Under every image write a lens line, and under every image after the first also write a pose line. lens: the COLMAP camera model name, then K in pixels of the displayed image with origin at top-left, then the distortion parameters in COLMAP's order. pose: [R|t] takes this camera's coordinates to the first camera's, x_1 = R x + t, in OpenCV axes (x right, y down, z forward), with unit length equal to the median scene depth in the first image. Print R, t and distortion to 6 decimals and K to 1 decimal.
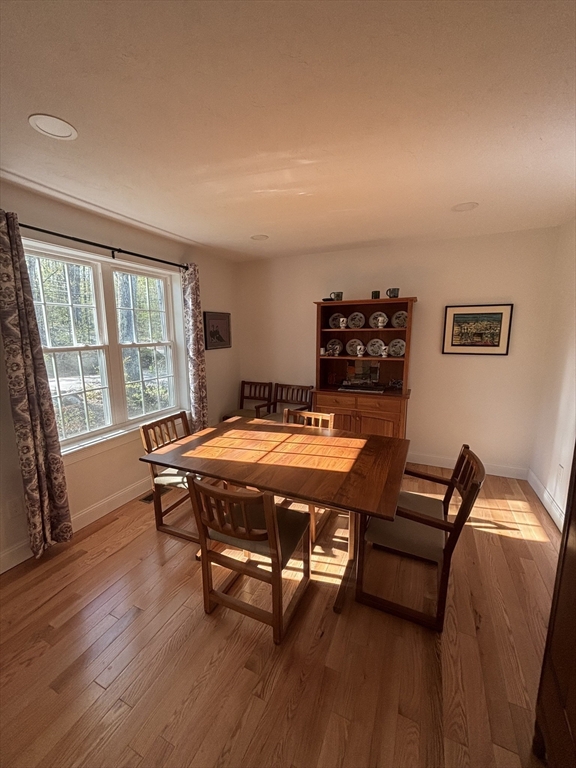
lens RADIAL K [[308.4, 0, 289.1], [0, 308.4, 382.4], [0, 0, 1]] dist [-0.003608, 0.000599]
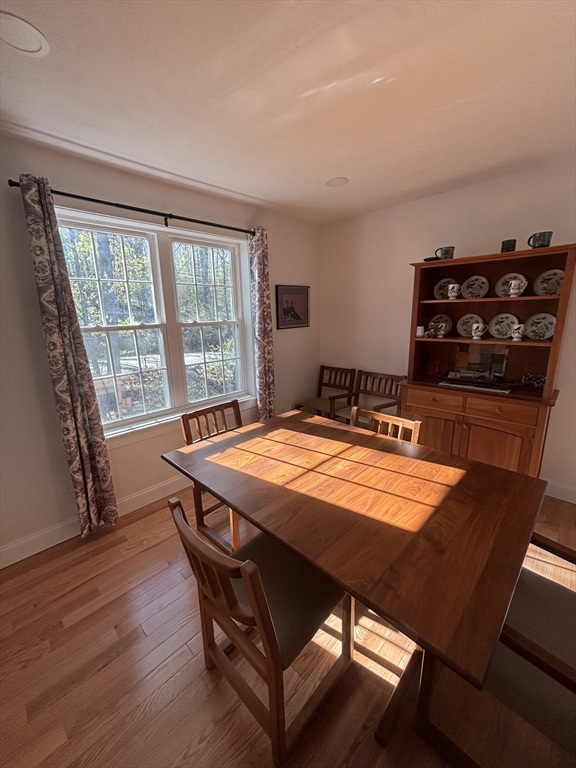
lens RADIAL K [[308.4, 0, 289.6], [0, 308.4, 382.7], [0, 0, 1]] dist [-0.003608, 0.000599]
pose [[0.938924, 0.061107, -0.338654, 0.106314], [-0.038704, 0.996615, 0.072523, -0.027137], [0.341940, -0.054987, 0.938112, 0.265828]]
